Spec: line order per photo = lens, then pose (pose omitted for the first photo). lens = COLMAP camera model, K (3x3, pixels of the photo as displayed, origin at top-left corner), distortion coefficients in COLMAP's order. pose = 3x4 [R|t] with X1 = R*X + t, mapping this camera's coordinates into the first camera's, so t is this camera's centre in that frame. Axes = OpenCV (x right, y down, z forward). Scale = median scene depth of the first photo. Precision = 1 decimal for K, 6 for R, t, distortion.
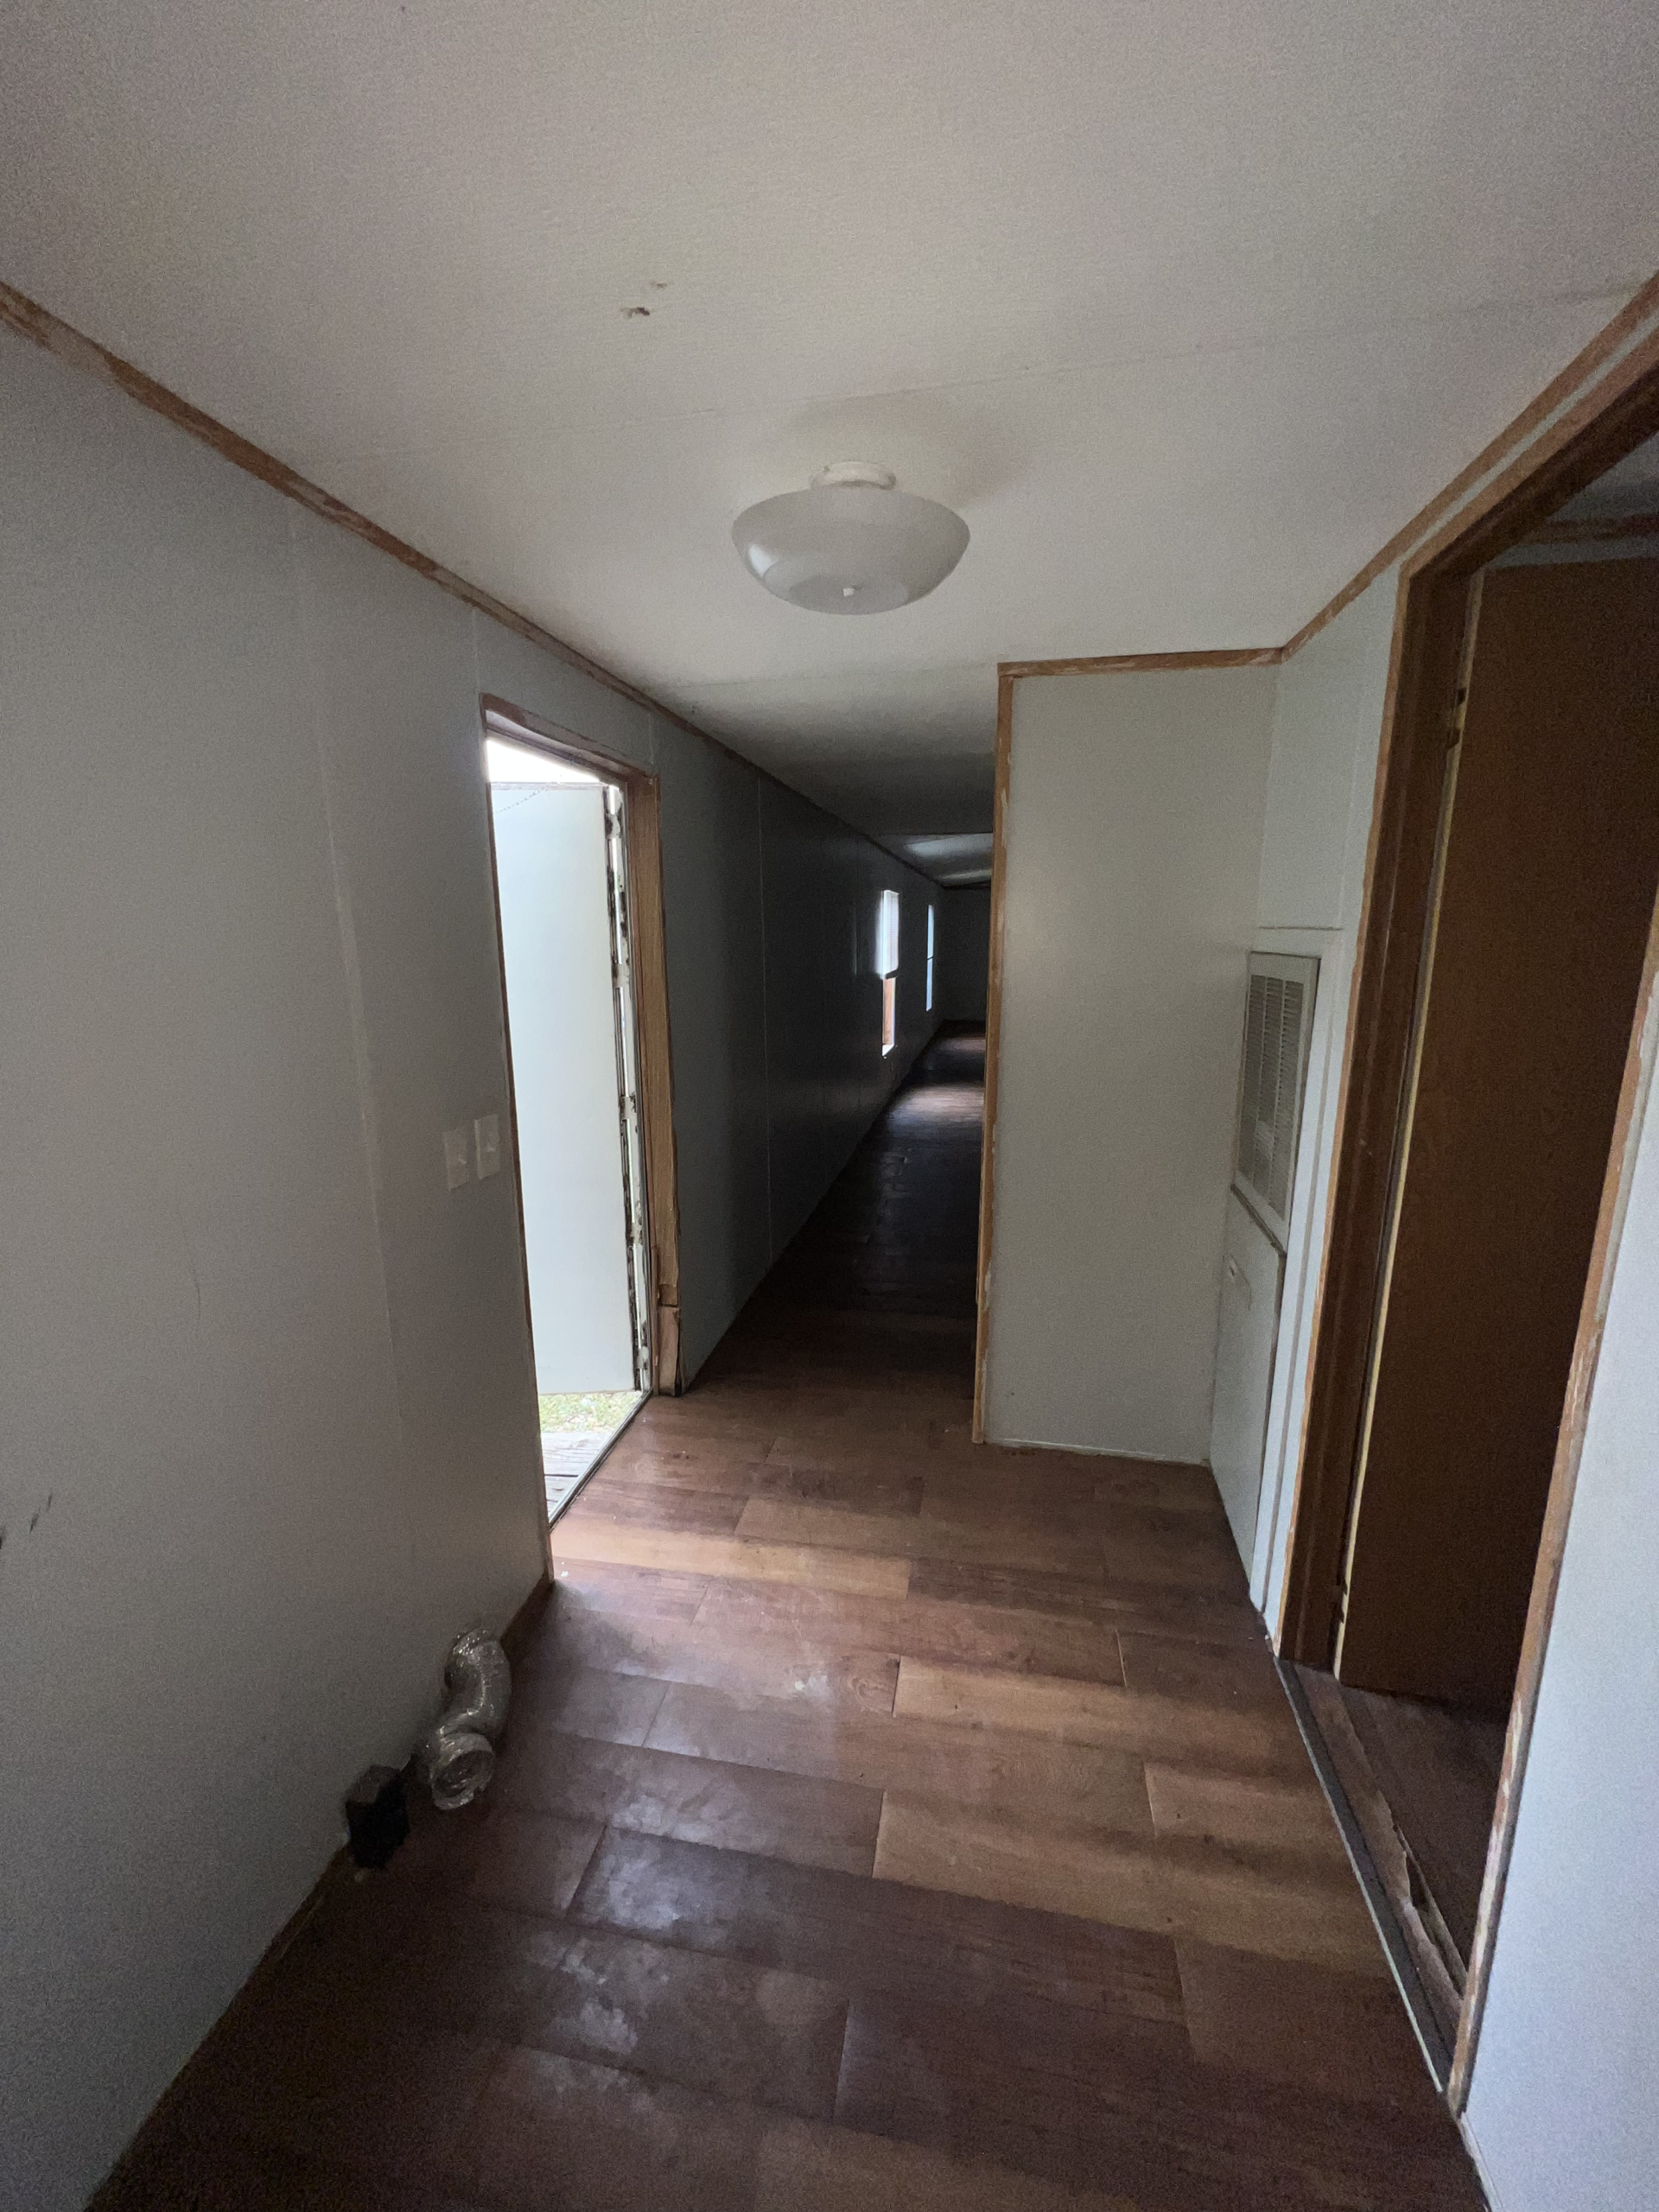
lens RADIAL K [[882.1, 0, 833.9], [0, 882.1, 1111.2], [0, 0, 1]] dist [-0.004410, -0.000237]
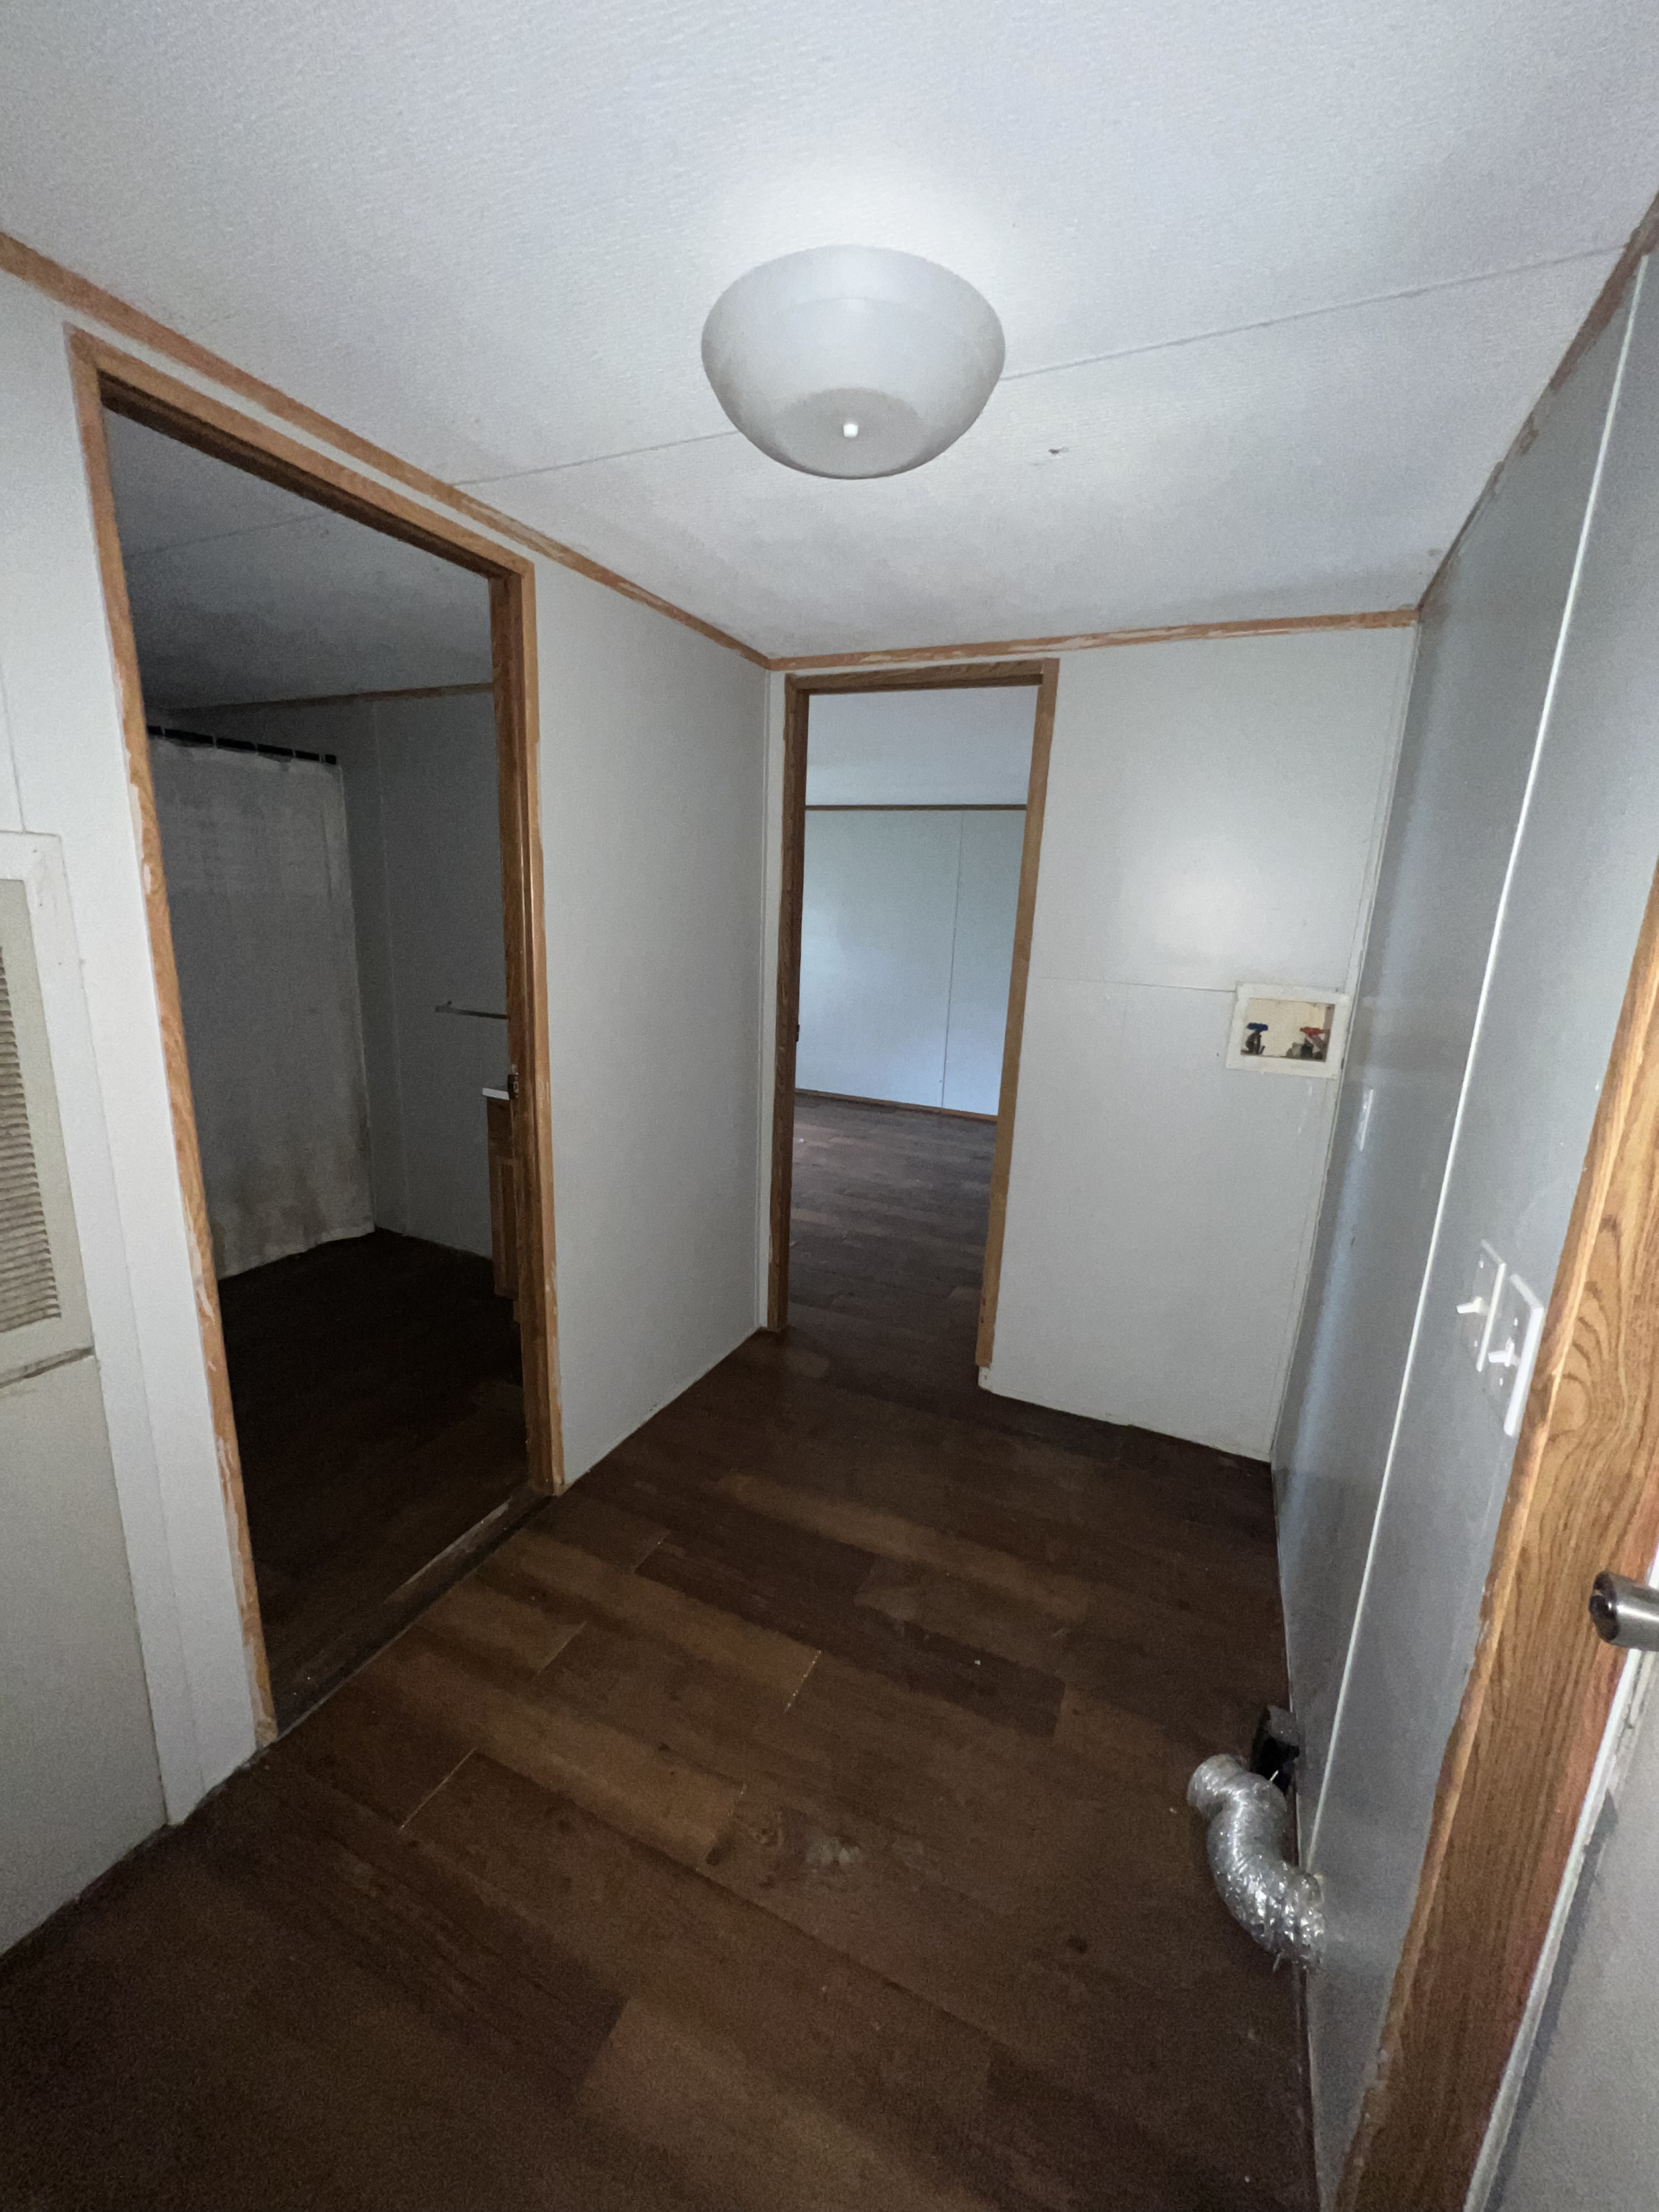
lens RADIAL K [[881.7, 0, 833.8], [0, 881.7, 1105.6], [0, 0, 1]] dist [0.000152, 0.000363]
pose [[-0.970606, -0.089183, 0.223541, -0.145405], [0.009945, 0.913157, 0.407487, -0.268452], [-0.240469, 0.397733, -0.885428, 1.427817]]
